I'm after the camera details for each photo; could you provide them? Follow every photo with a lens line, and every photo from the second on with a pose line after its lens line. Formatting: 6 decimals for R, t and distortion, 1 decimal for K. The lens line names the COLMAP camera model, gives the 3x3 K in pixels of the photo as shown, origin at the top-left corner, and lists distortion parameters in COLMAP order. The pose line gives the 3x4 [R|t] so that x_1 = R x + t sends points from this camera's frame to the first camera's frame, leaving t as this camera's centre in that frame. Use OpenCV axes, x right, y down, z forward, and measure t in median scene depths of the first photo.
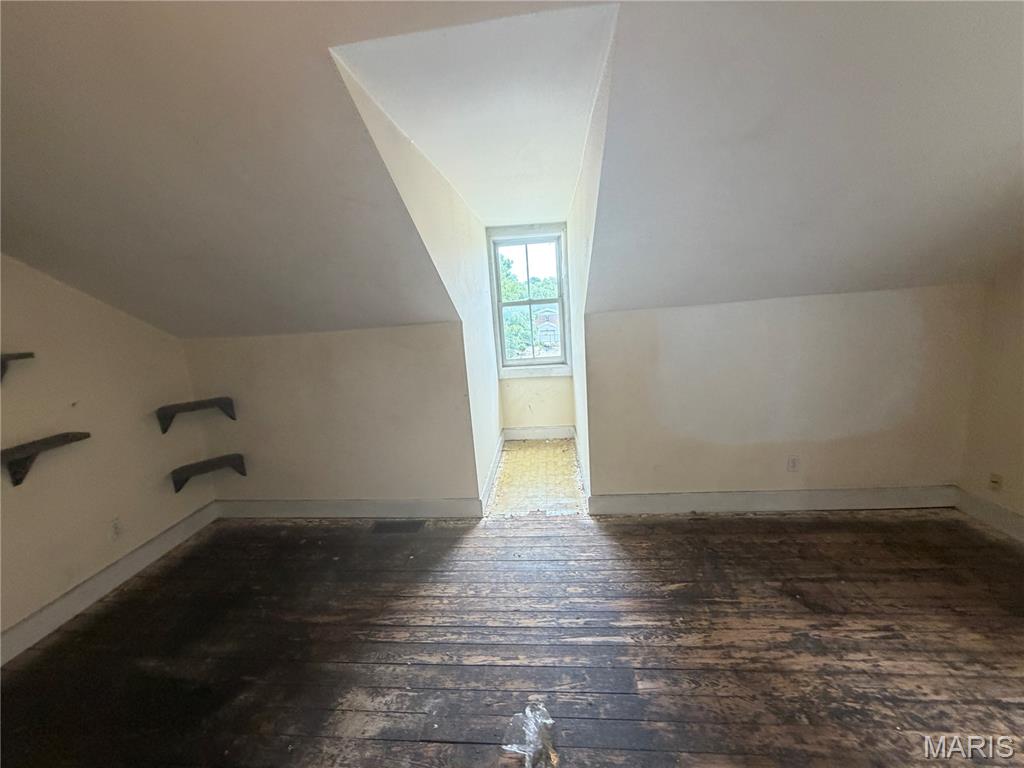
lens RADIAL K [[408.5, 0, 512.2], [0, 408.5, 382.6], [0, 0, 1]] dist [-0.000019, 0.000593]
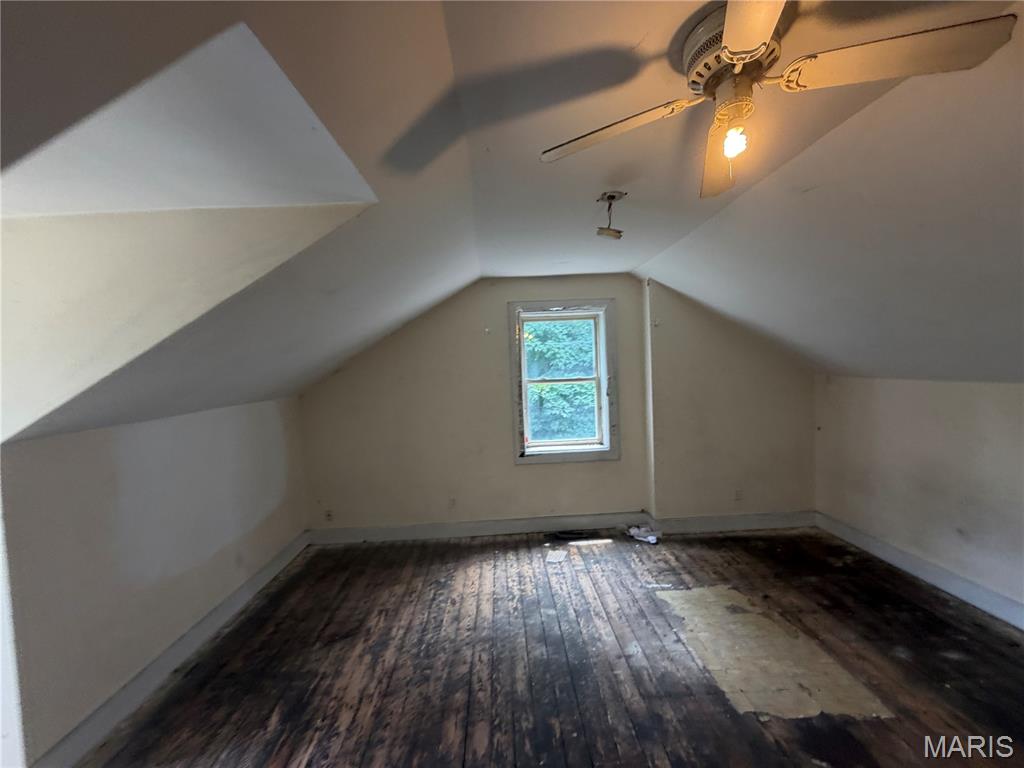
lens RADIAL K [[408.5, 0, 510.3], [0, 408.5, 384.0], [0, 0, 1]] dist [-0.000019, 0.000593]
pose [[-0.116110, 0.036770, 0.992556, -0.632507], [0.241883, 0.970275, -0.007649, -0.089972], [-0.963333, 0.239194, -0.121552, 0.465989]]
